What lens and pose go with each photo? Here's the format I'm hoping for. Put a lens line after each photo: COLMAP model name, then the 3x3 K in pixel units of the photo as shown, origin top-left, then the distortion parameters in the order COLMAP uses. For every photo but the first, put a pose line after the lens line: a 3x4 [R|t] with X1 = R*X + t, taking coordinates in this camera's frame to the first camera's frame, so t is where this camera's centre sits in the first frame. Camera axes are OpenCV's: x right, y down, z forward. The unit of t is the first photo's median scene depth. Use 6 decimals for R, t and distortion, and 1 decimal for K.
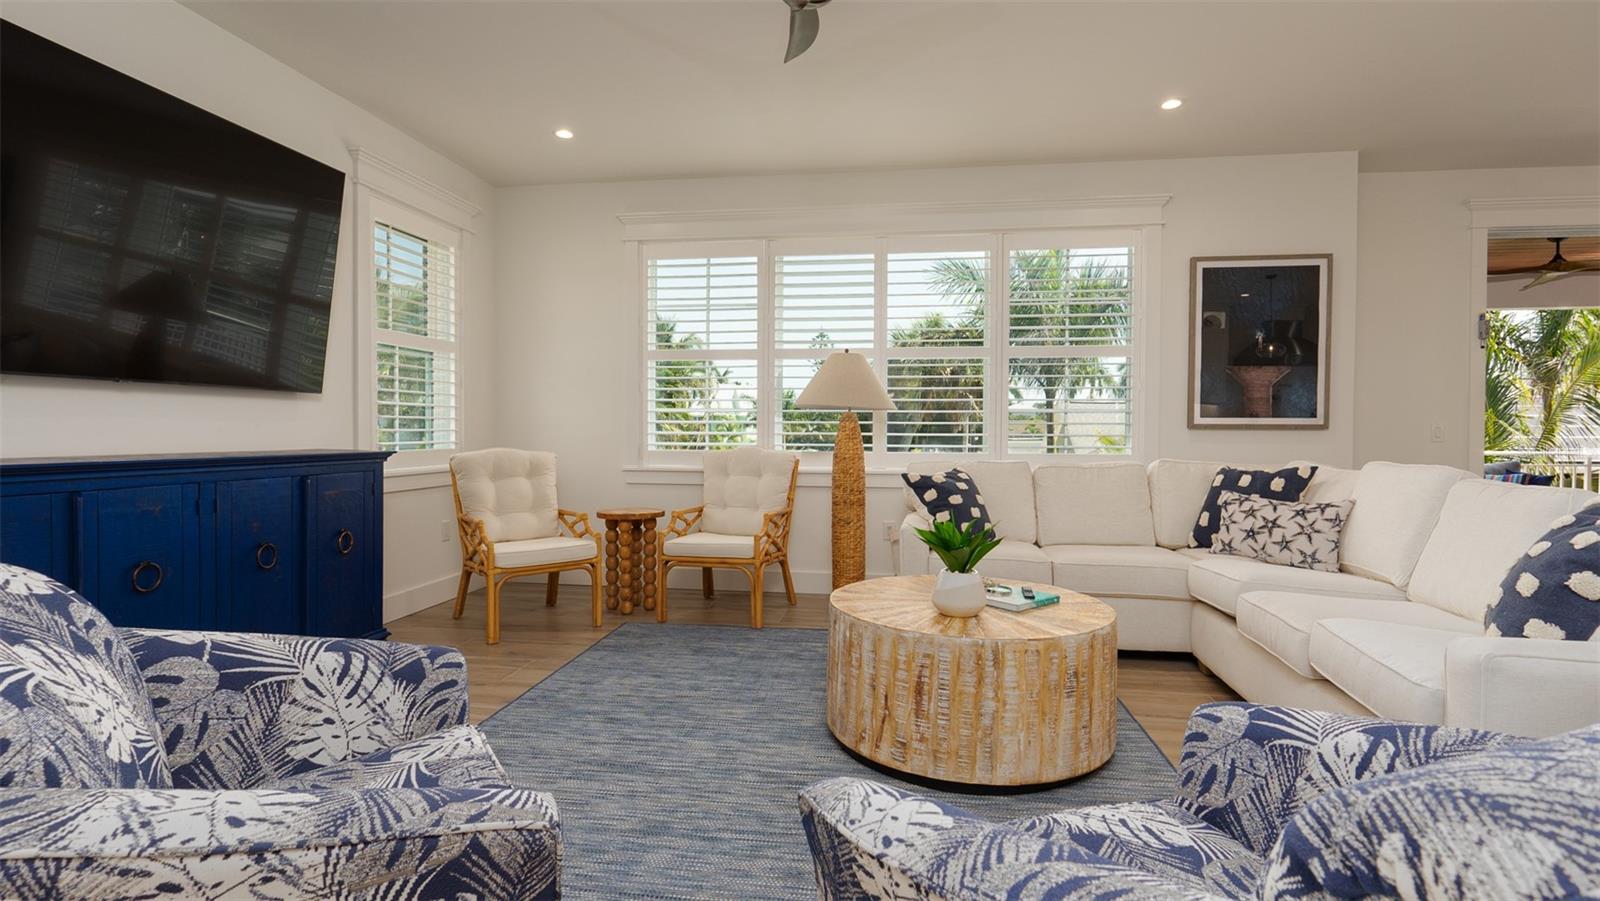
lens RADIAL K [[768.3, 0, 809.6], [0, 768.3, 449.1], [0, 0, 1]] dist [-0.014685, 0.000167]
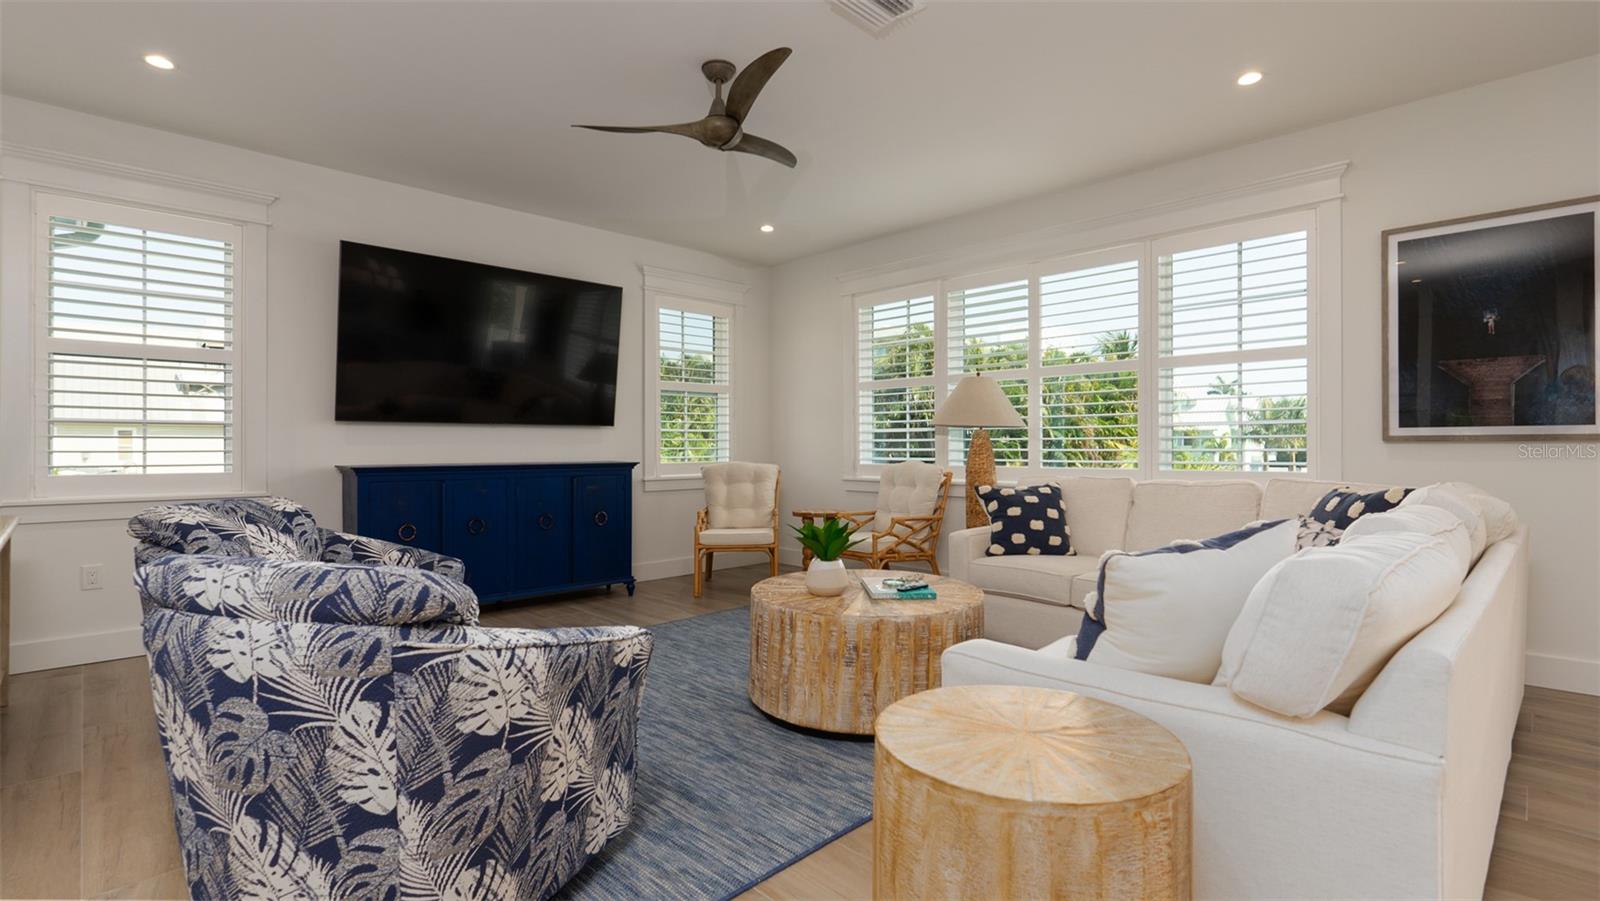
lens RADIAL K [[748.3, 0, 808.3], [0, 748.3, 448.4], [0, 0, 1]] dist [-0.014283, 0.000768]
pose [[0.792893, -0.005093, -0.609339, 0.608305], [-0.008282, 0.999783, -0.019133, 0.000796], [0.609304, 0.020217, 0.792679, 0.007649]]
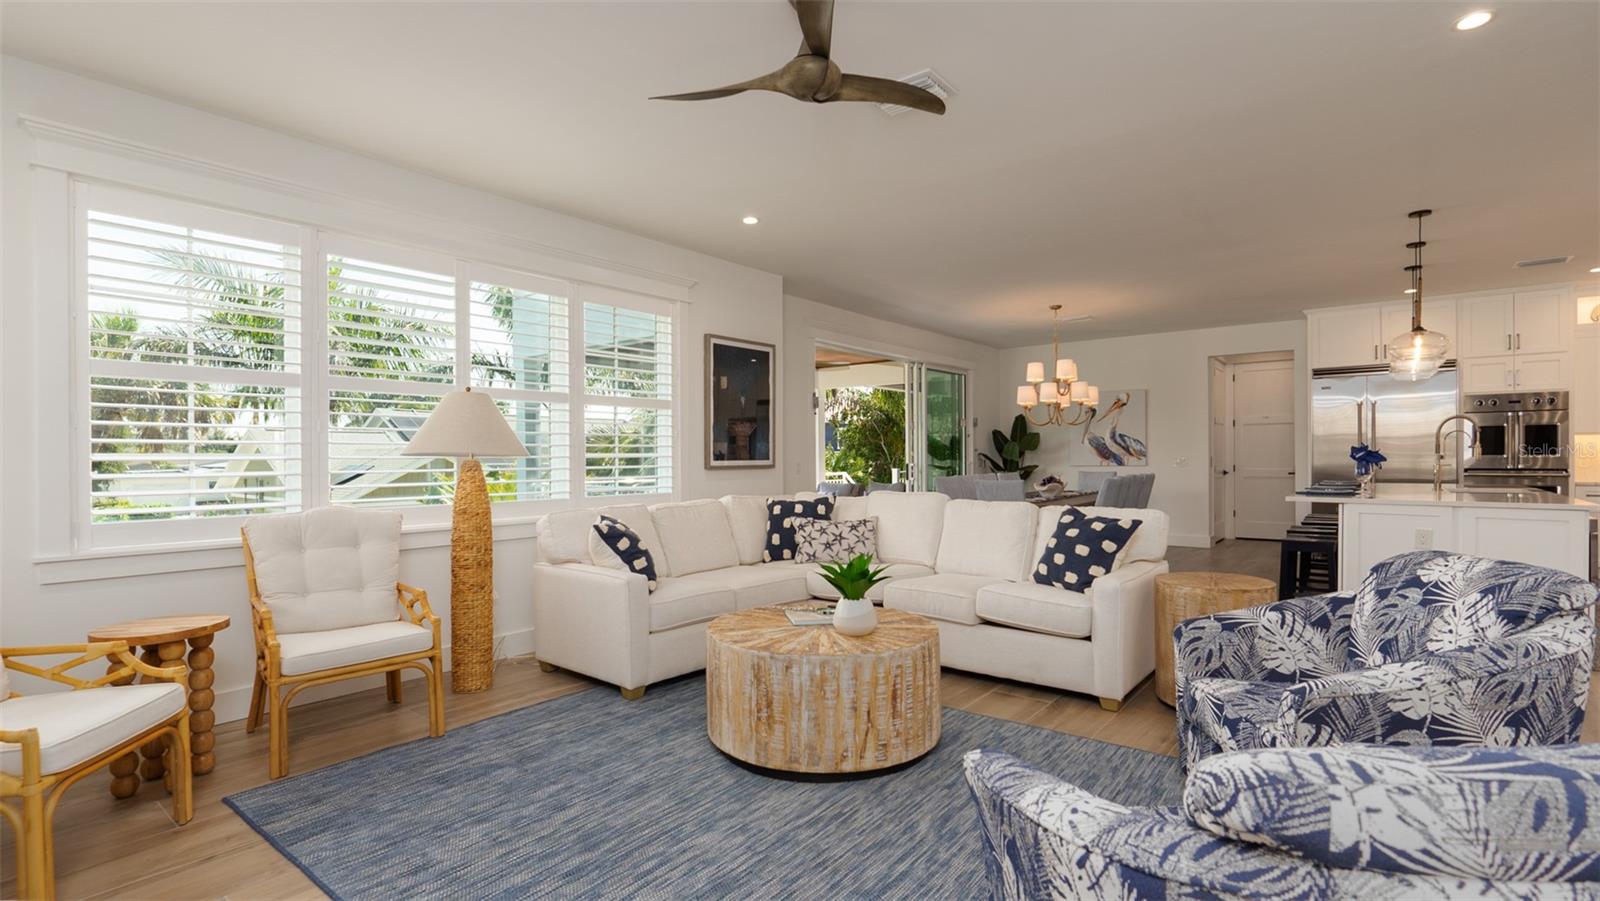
lens RADIAL K [[741.9, 0, 800.7], [0, 741.9, 465.9], [0, 0, 1]] dist [-0.015511, 0.000006]
pose [[0.502374, -0.018813, 0.864445, -0.576595], [0.029028, 0.999567, 0.004884, -0.041443], [-0.864163, 0.022640, 0.502703, 0.310415]]
